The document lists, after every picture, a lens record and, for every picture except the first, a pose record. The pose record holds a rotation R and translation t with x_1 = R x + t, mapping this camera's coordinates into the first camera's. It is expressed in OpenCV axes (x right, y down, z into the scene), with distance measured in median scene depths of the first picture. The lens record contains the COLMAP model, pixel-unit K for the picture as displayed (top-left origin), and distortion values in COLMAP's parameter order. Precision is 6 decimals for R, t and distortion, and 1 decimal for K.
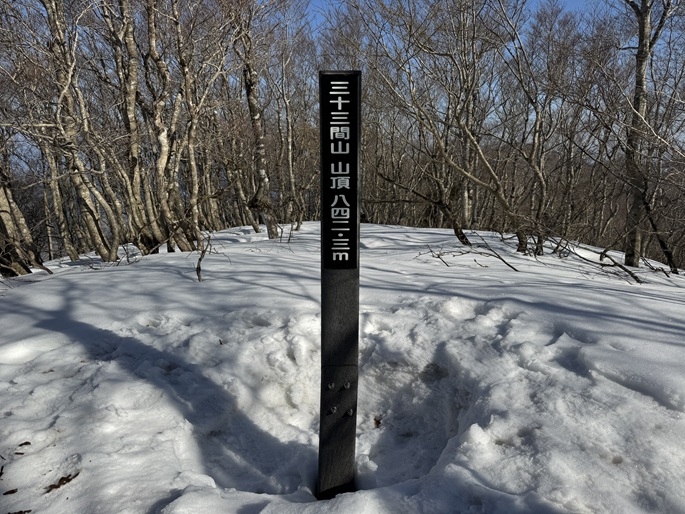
lens RADIAL K [[478.5, 0, 342.5], [0, 478.5, 257.0], [0, 0, 1]] dist [0.082615, 0.000268]
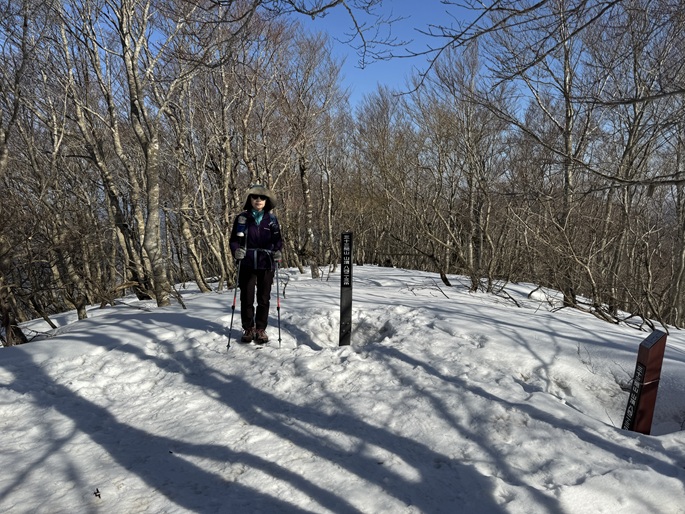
lens RADIAL K [[478.5, 0, 342.5], [0, 478.5, 257.0], [0, 0, 1]] dist [0.082615, 0.000268]
pose [[0.996959, 0.020331, -0.075226, 0.040164], [-0.026668, 0.996090, -0.084224, 0.017472], [0.073219, 0.085974, 0.993603, -0.435052]]
